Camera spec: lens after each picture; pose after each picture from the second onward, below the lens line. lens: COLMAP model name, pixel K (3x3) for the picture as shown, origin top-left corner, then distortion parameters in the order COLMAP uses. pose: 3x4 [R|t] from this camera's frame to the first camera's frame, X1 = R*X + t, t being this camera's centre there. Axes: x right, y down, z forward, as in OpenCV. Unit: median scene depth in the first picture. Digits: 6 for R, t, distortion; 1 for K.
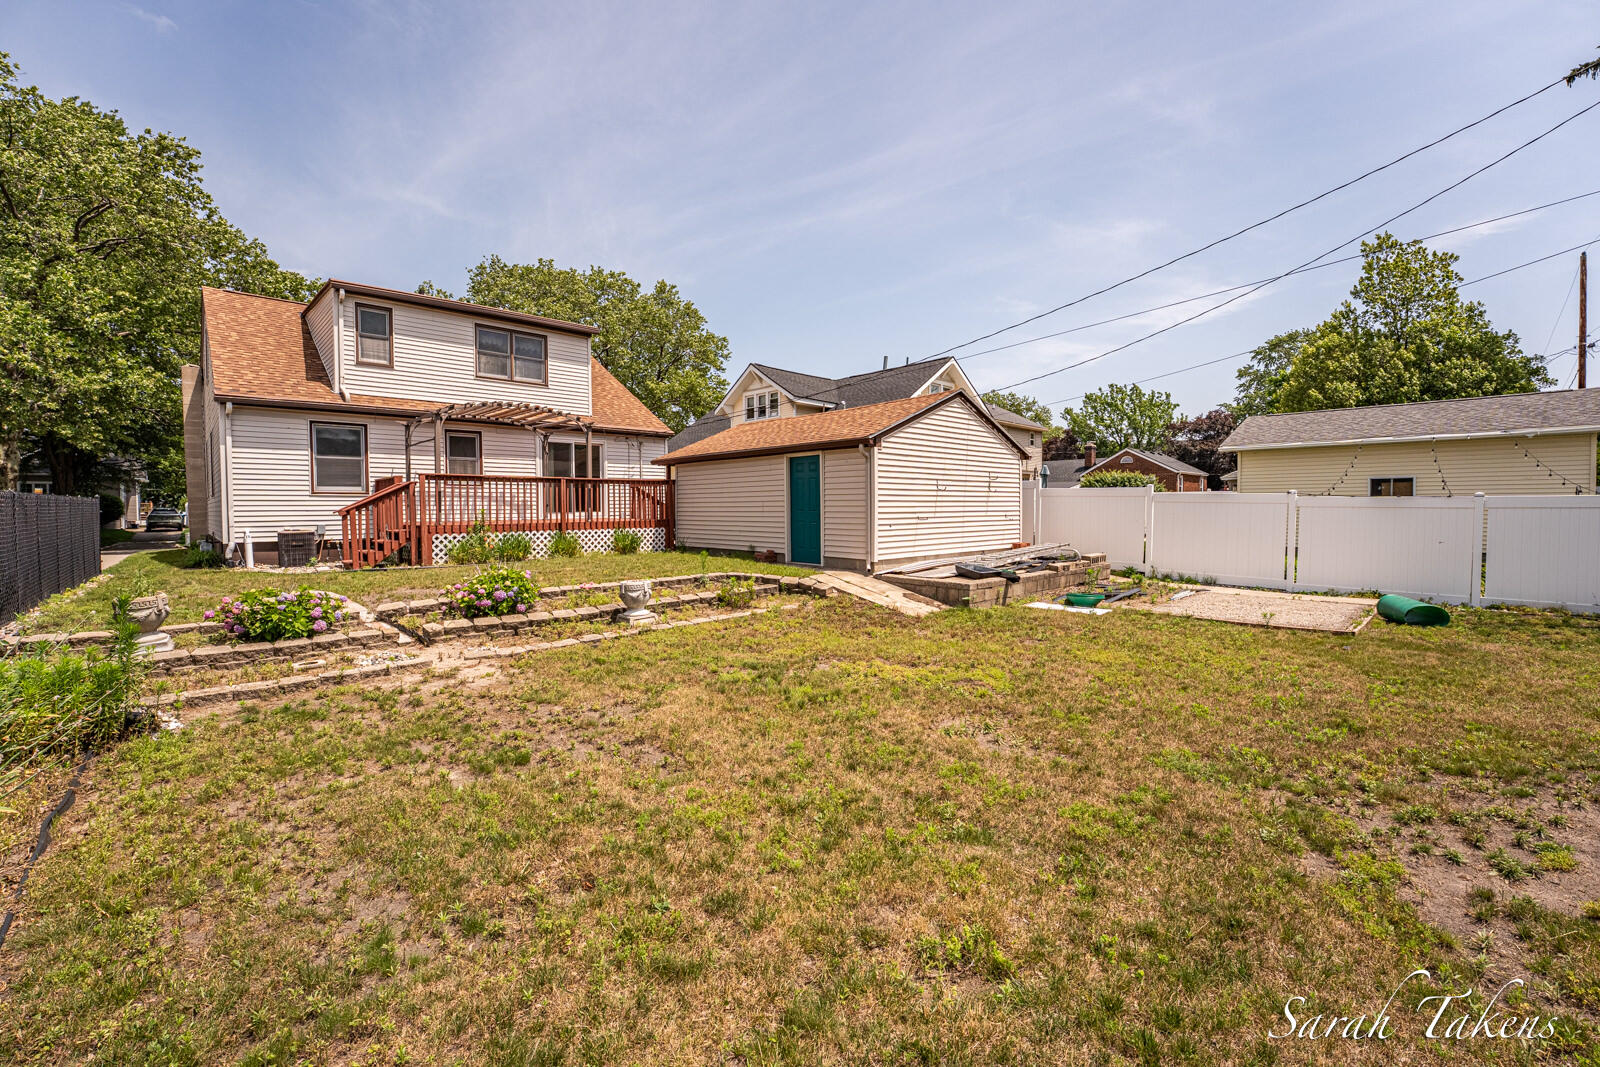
lens RADIAL K [[643.4, 0, 800.0], [0, 643.4, 533.5], [0, 0, 1]] dist [-0.017593, 0.000182]
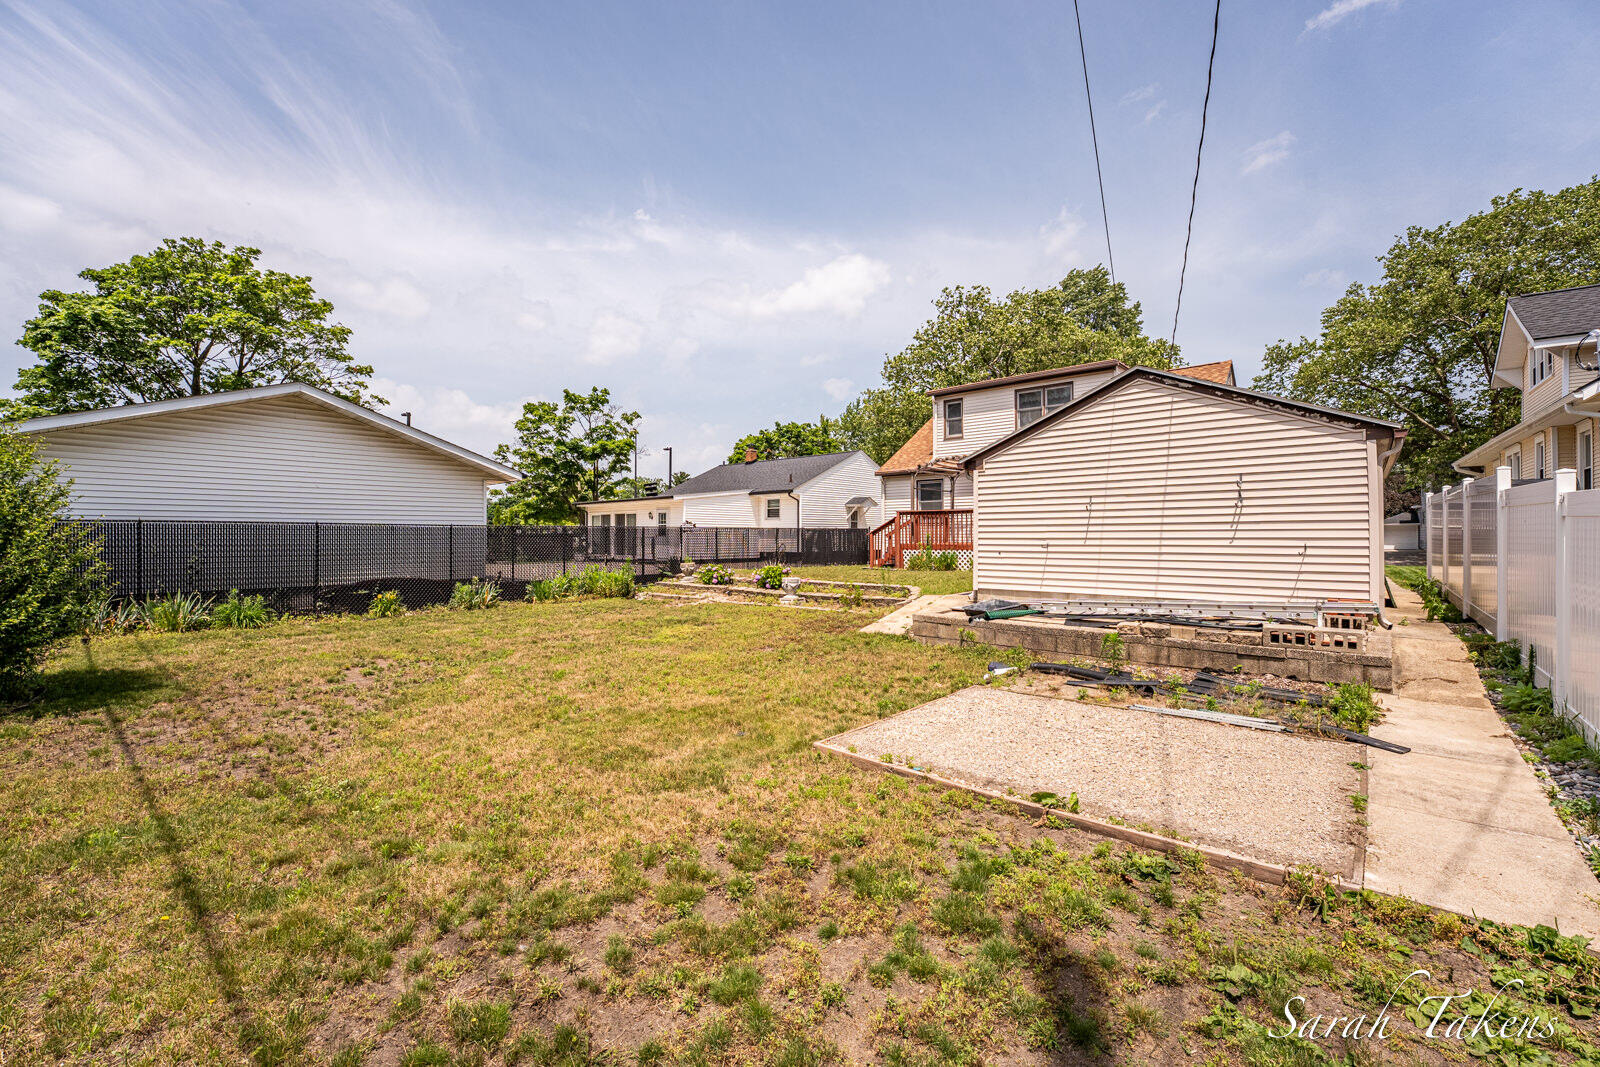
lens RADIAL K [[643.4, 0, 800.0], [0, 643.4, 533.5], [0, 0, 1]] dist [-0.017593, 0.000182]
pose [[0.103760, 0.001244, -0.994602, 0.902478], [-0.039484, 0.999216, -0.002870, -0.022305], [0.993818, 0.039569, 0.103727, 0.548642]]
